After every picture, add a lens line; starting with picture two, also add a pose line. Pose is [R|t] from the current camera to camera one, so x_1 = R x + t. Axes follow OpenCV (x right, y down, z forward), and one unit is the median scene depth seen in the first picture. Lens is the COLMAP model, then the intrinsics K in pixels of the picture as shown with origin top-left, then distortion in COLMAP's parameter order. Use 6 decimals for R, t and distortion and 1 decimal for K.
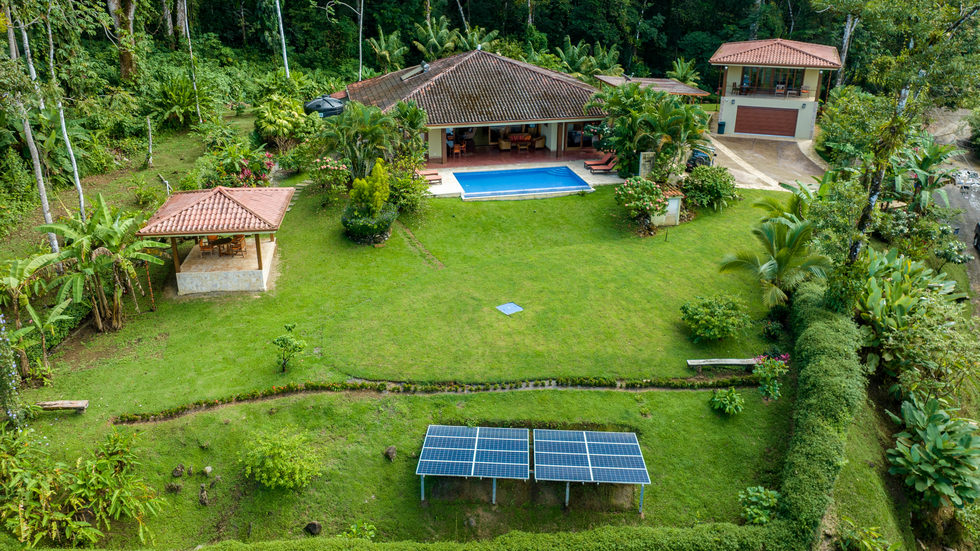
lens RADIAL K [[727.0, 0, 489.7], [0, 727.0, 241.7], [0, 0, 1]] dist [-0.020779, -0.003409]
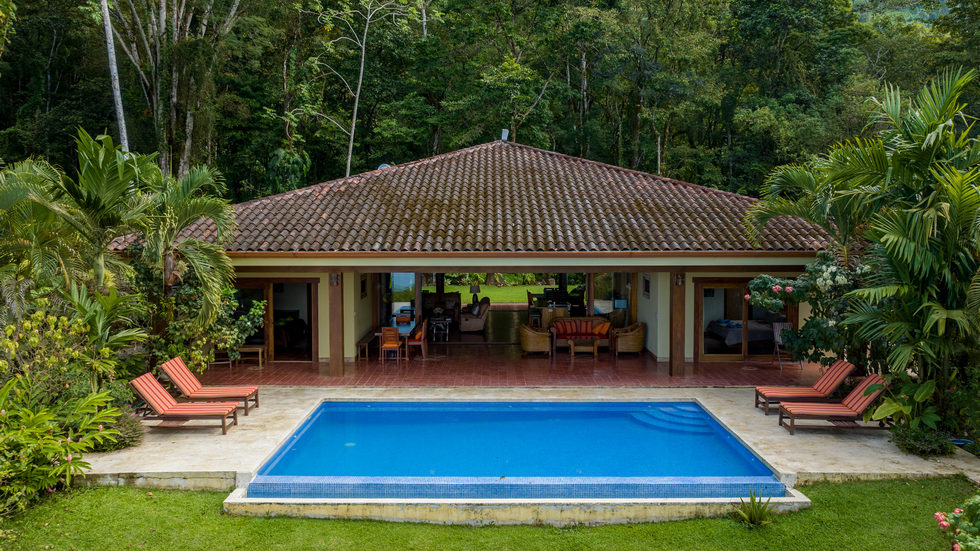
lens RADIAL K [[727.0, 0, 489.7], [0, 727.0, 241.7], [0, 0, 1]] dist [-0.020779, -0.003409]
pose [[0.976464, 0.004340, -0.215638, 0.096143], [-0.075062, 0.944135, -0.320897, -0.069122], [0.202199, 0.329530, 0.922239, 0.750817]]
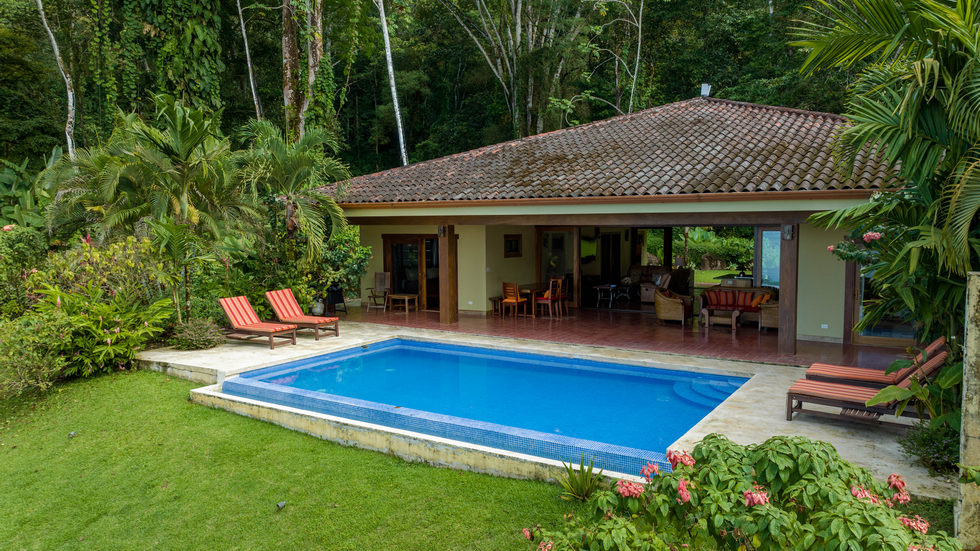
lens RADIAL K [[688.2, 0, 490.0], [0, 688.2, 275.5], [0, 0, 1]] dist [-0.022361, -0.000603]
pose [[0.716811, 0.049641, -0.695498, 0.226586], [-0.243819, 0.952338, -0.183318, -0.080234], [0.653249, 0.300980, 0.694750, 0.856367]]
